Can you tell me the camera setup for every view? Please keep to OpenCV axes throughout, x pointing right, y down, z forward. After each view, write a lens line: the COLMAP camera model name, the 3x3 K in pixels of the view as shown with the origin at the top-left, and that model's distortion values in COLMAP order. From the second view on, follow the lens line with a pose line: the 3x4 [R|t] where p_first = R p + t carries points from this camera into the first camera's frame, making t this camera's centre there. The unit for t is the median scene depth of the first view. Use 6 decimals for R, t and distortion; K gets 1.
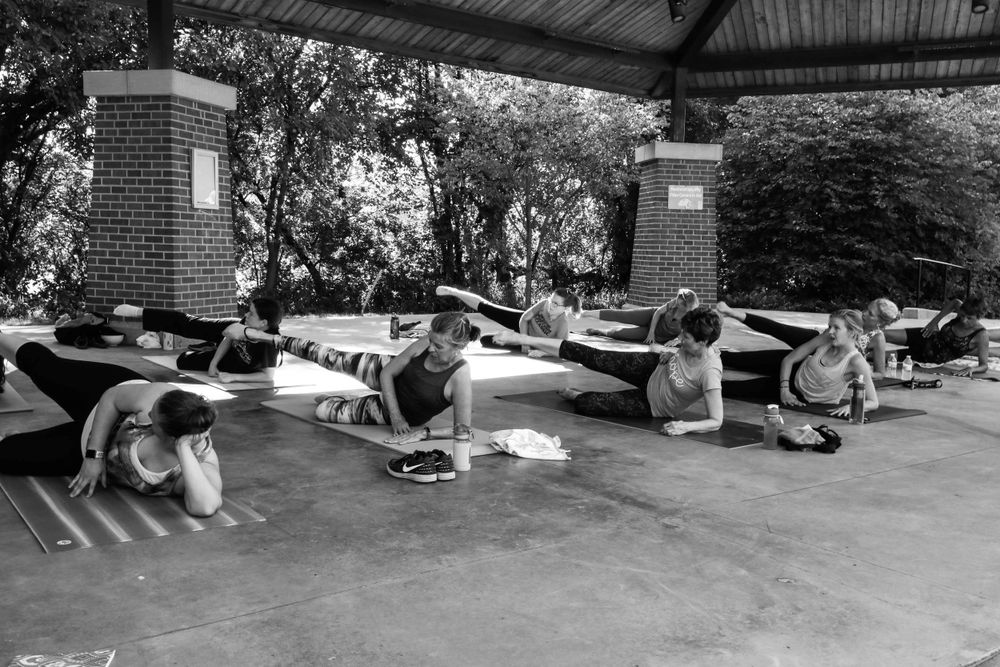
lens RADIAL K [[964.1, 0, 501.8], [0, 964.1, 337.8], [0, 0, 1]] dist [0.062812, 0.000000]
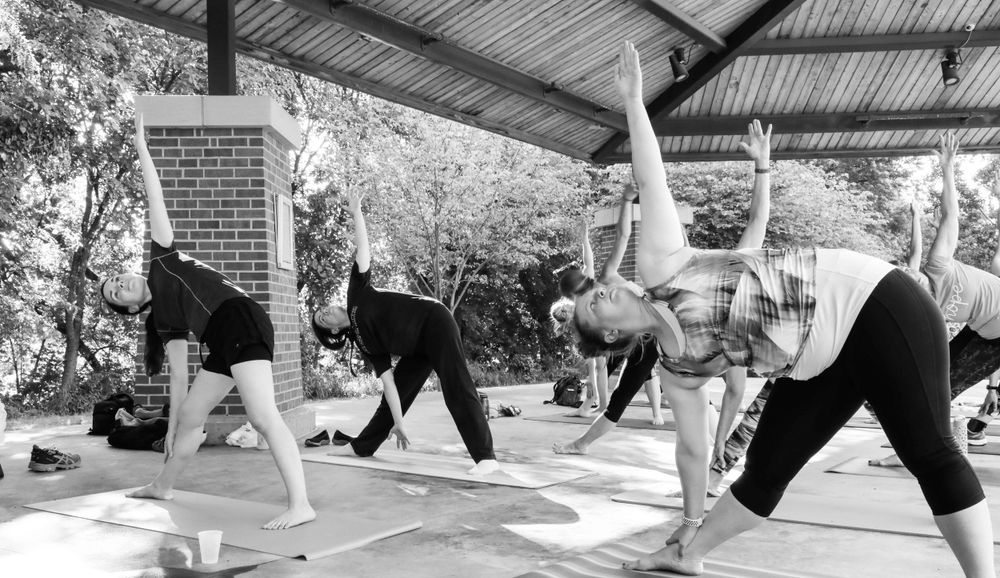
lens RADIAL K [[980.6, 0, 497.7], [0, 980.6, 329.5], [0, 0, 1]] dist [0.075467, 0.000000]
pose [[0.951830, -0.029988, 0.305156, -0.299849], [0.058994, 0.994523, -0.086280, -0.002093], [-0.300897, 0.100127, 0.948386, 0.139274]]
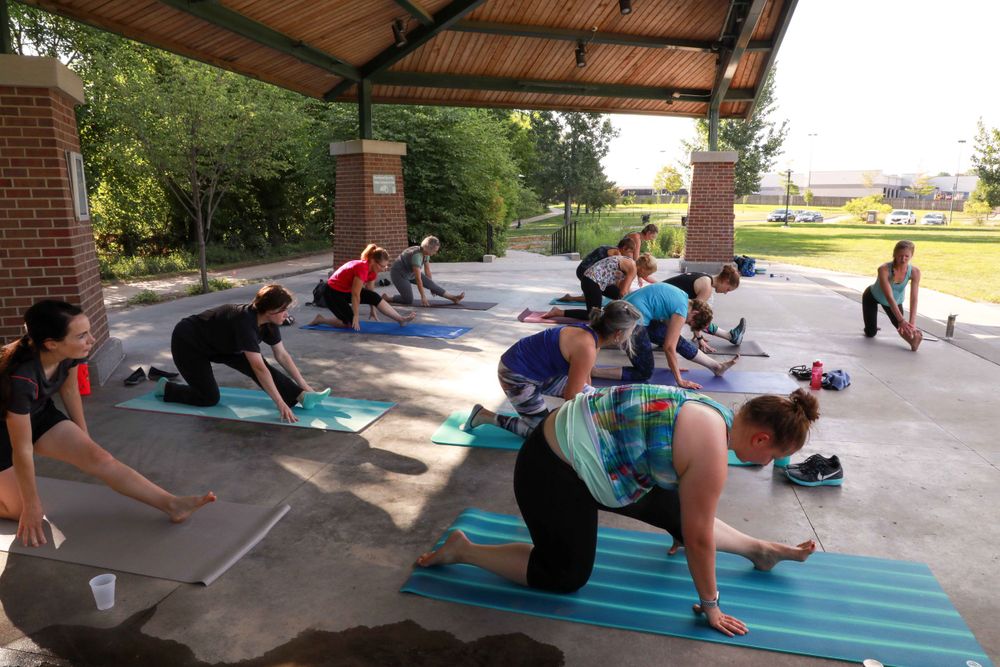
lens RADIAL K [[687.3, 0, 502.3], [0, 687.3, 338.6], [0, 0, 1]] dist [-0.070545, 0.038496]
pose [[0.766700, -0.149627, 0.624326, -0.316083], [0.080659, 0.987206, 0.137543, -0.062408], [-0.636918, -0.055097, 0.768960, 0.223320]]
